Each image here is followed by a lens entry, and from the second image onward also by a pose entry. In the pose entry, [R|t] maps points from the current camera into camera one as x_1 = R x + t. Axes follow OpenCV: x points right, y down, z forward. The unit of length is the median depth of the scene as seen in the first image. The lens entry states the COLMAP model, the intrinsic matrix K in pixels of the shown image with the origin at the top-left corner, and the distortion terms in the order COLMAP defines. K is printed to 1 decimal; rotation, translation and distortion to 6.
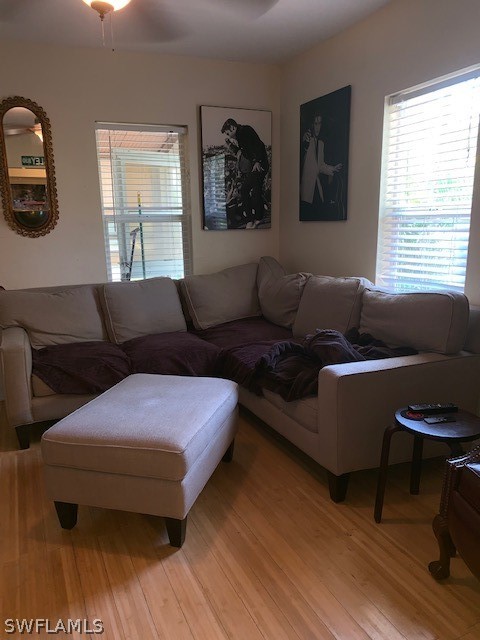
lens RADIAL K [[491.8, 0, 232.9], [0, 491.8, 334.2], [0, 0, 1]] dist [-0.002342, 0.001577]
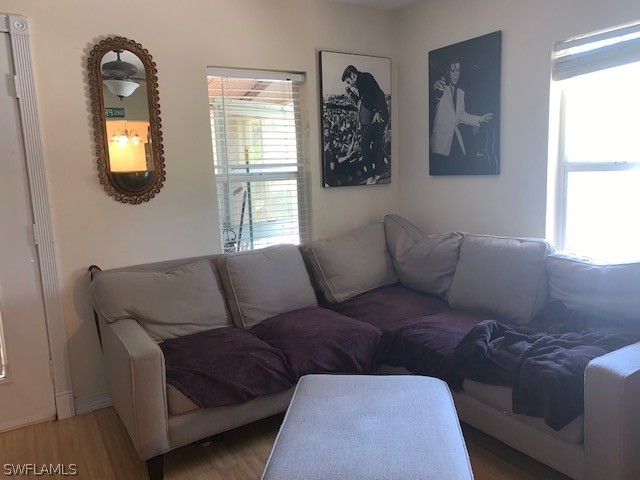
lens RADIAL K [[487.1, 0, 320.0], [0, 487.1, 240.0], [0, 0, 1]] dist [0.008049, -0.010539]
pose [[0.989589, -0.042562, 0.137485, -0.204816], [0.053651, 0.995510, -0.077989, -0.054366], [-0.133548, 0.084553, 0.987429, 0.154919]]
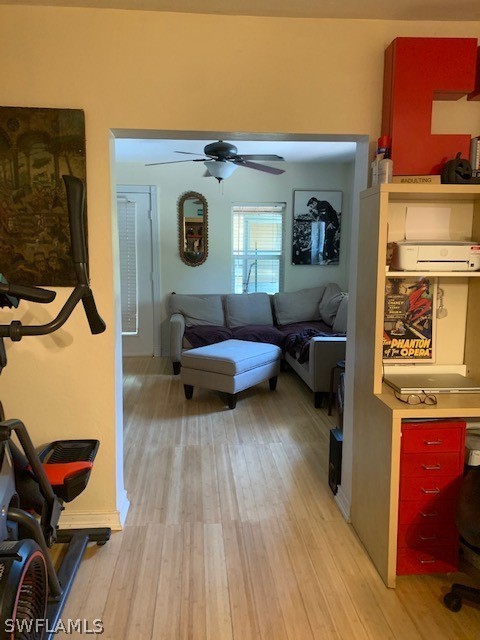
lens RADIAL K [[496.8, 0, 230.1], [0, 496.8, 319.4], [0, 0, 1]] dist [0.081554, -0.089798]
pose [[0.941804, 0.071561, -0.328456, 0.316471], [-0.096094, 0.993619, -0.059054, 0.085969], [0.322134, 0.087180, 0.942671, -0.623021]]
